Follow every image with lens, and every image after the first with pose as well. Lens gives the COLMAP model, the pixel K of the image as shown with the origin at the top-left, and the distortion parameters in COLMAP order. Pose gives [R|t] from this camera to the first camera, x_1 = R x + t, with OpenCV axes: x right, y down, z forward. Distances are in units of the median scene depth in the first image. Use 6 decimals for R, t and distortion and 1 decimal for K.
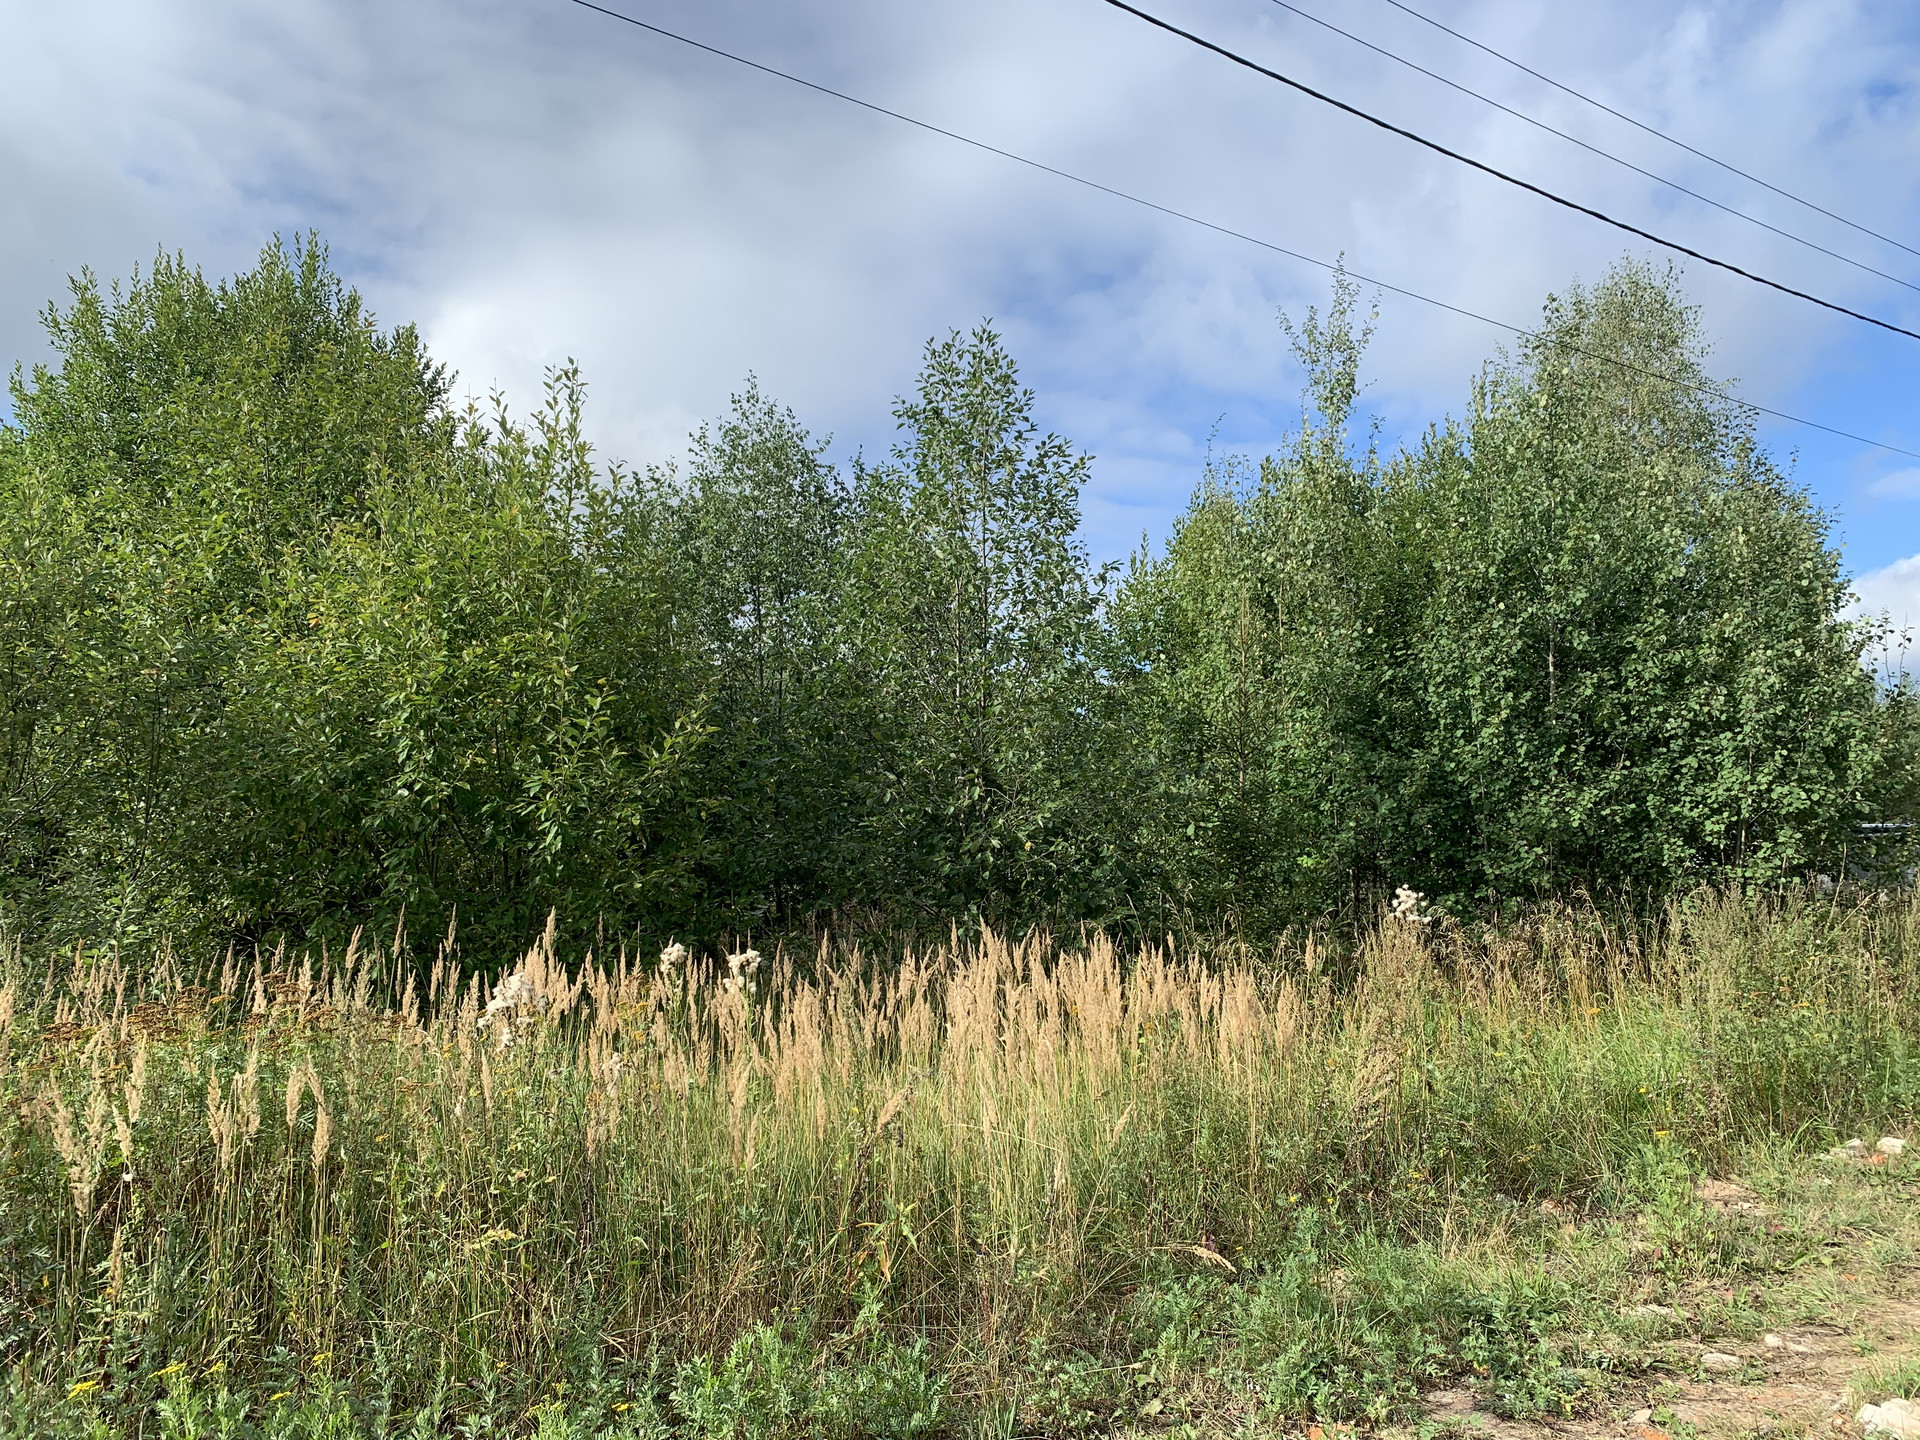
lens RADIAL K [[1470.9, 0, 970.4], [0, 1470.9, 731.1], [0, 0, 1]] dist [0.034742, -0.047382]
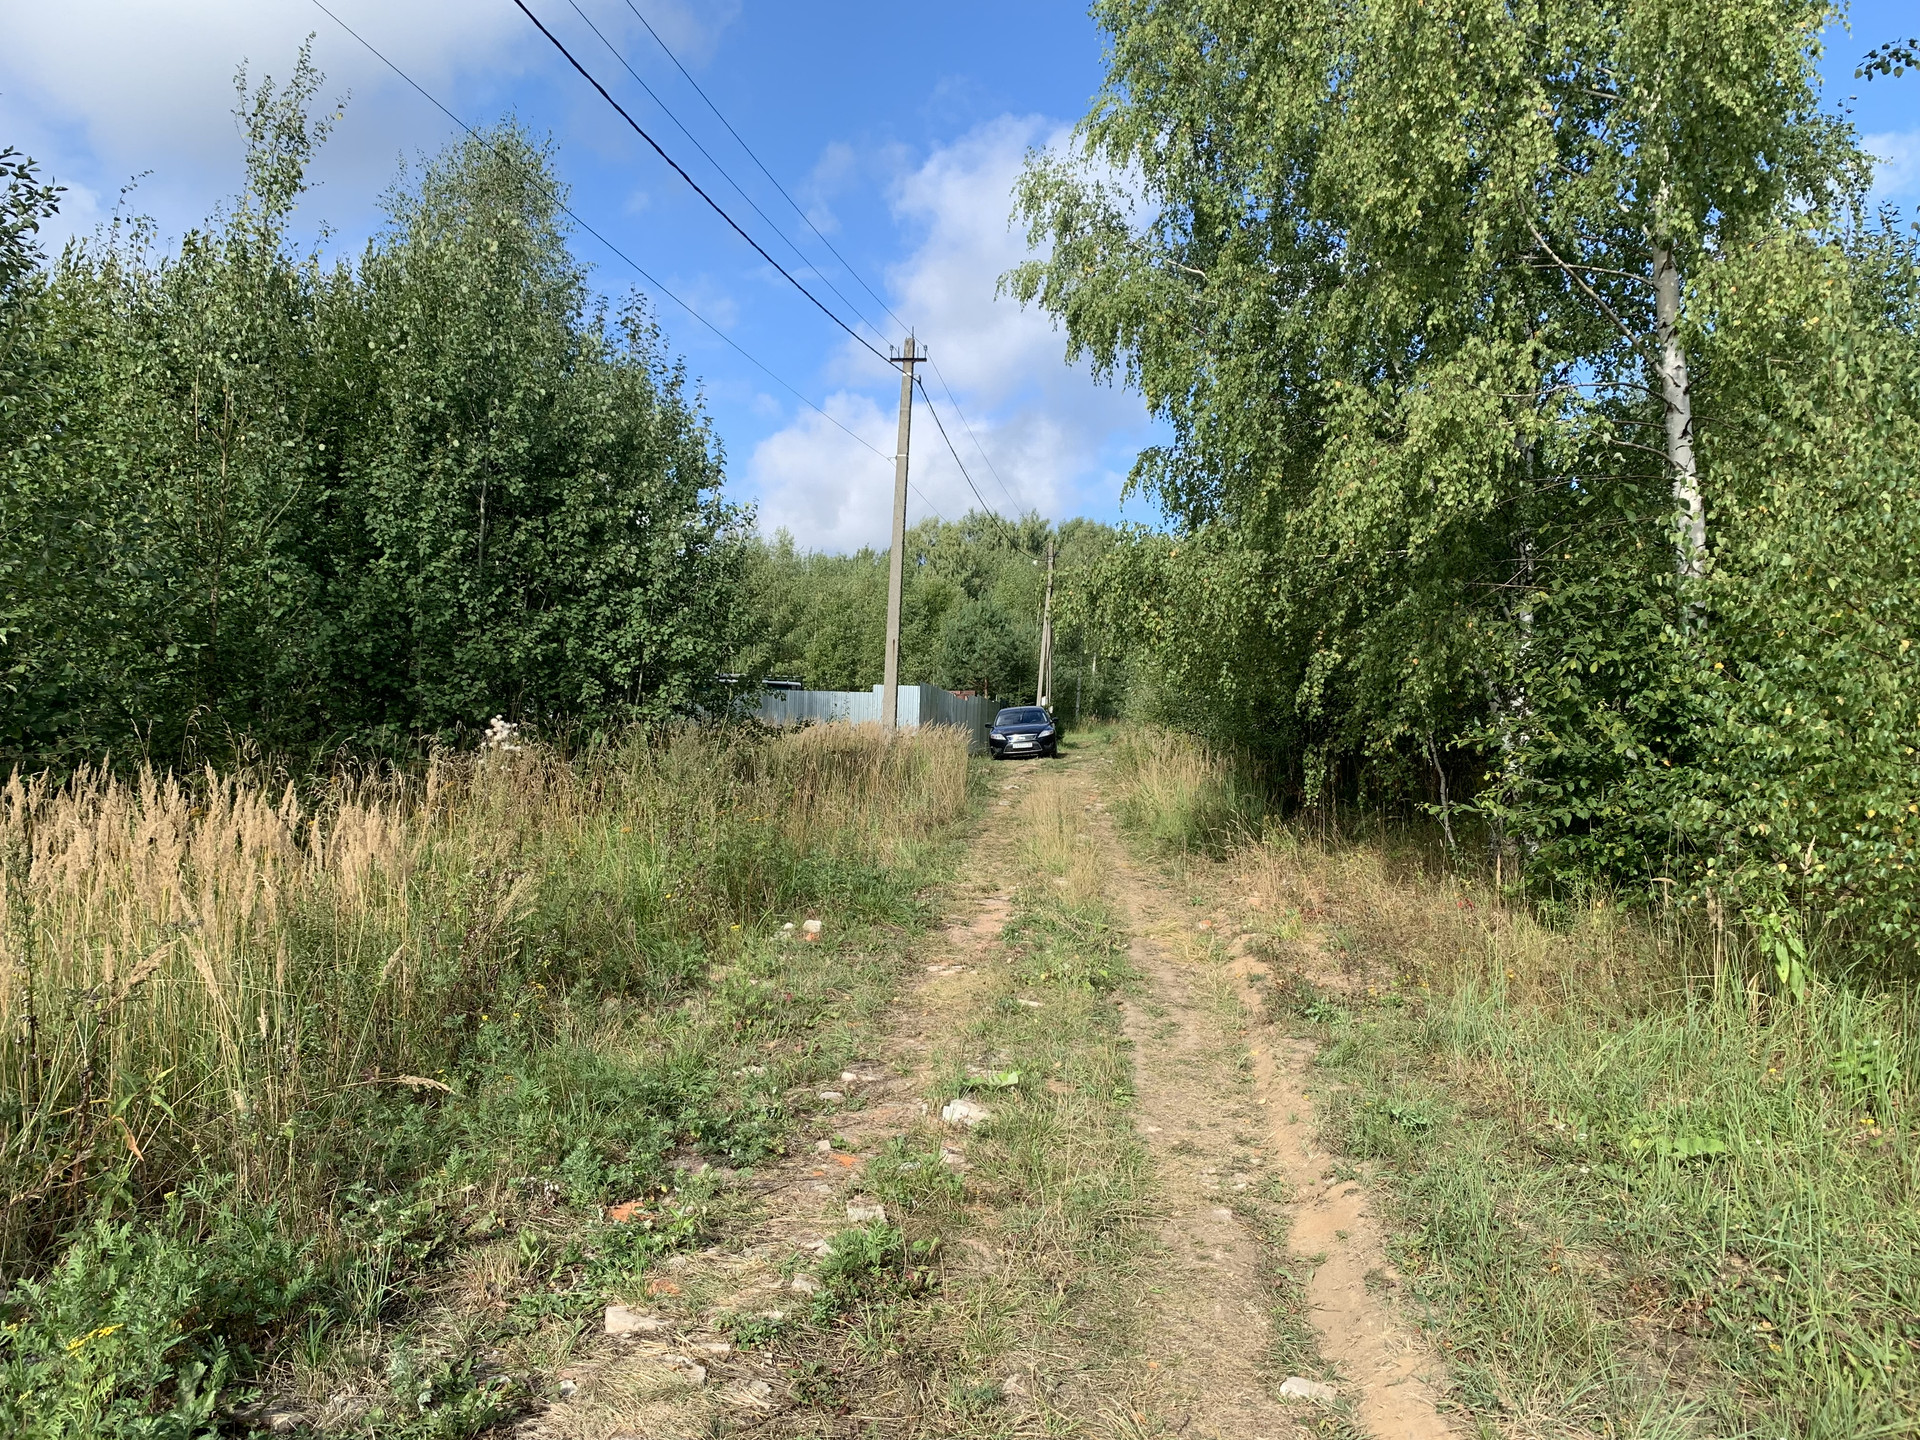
lens RADIAL K [[1470.9, 0, 942.0], [0, 1470.9, 702.7], [0, 0, 1]] dist [0.034742, -0.047382]
pose [[0.703481, 0.028649, 0.710137, -0.121795], [-0.094887, 0.994028, 0.053896, 0.006091], [-0.704352, -0.105297, 0.701998, 0.034241]]
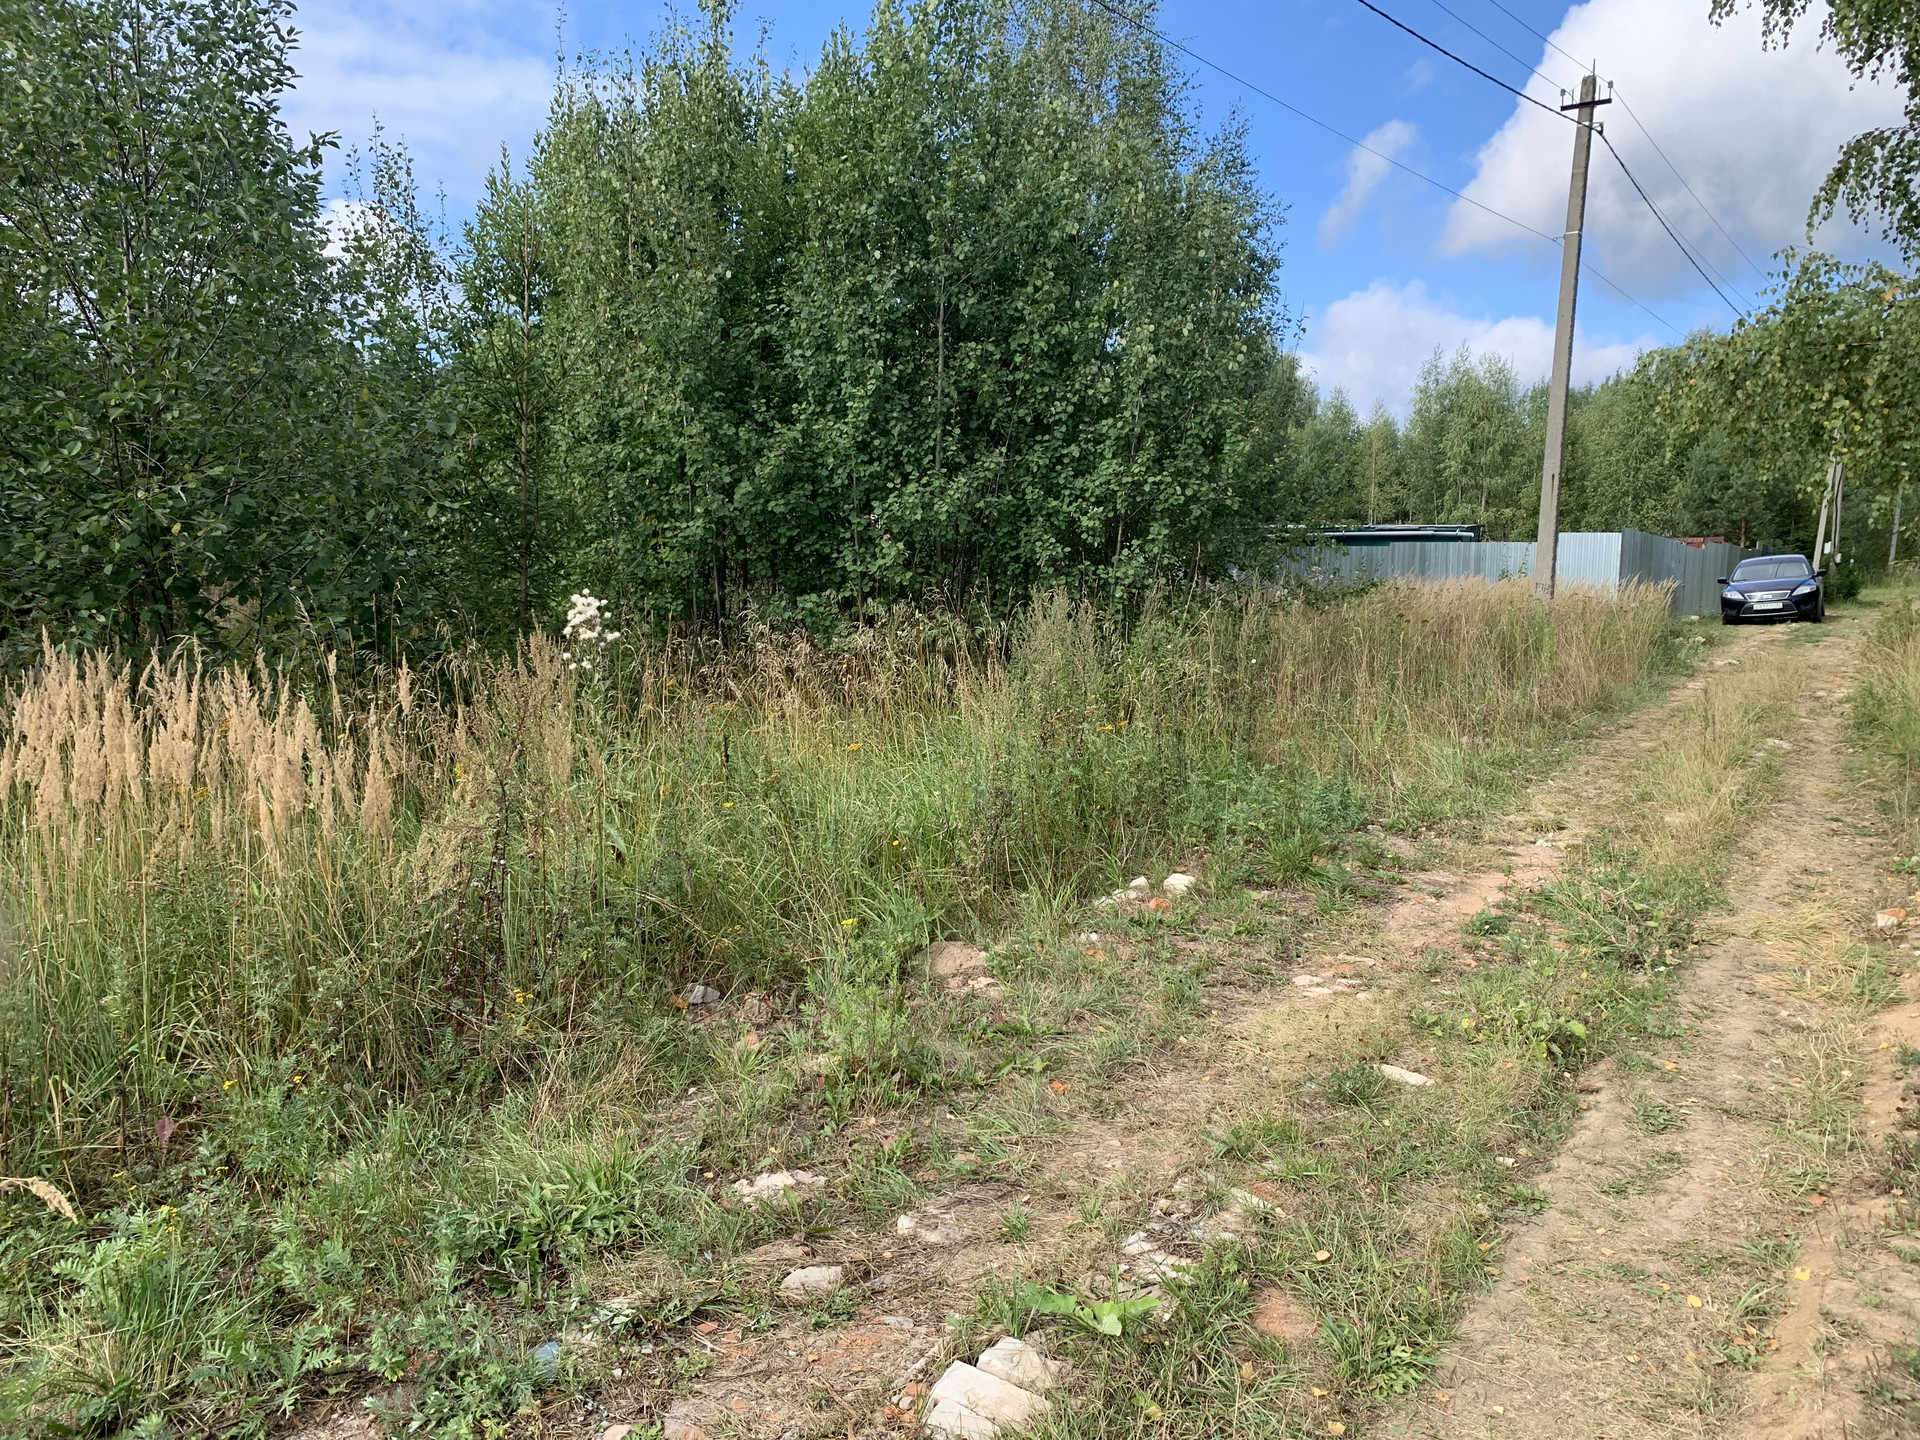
lens RADIAL K [[1470.9, 0, 932.4], [0, 1470.9, 725.5], [0, 0, 1]] dist [0.034742, -0.047382]
pose [[0.955861, -0.021001, 0.293068, 0.136286], [-0.038946, 0.979585, 0.197220, 0.011259], [-0.291227, -0.199929, 0.935529, 0.144204]]
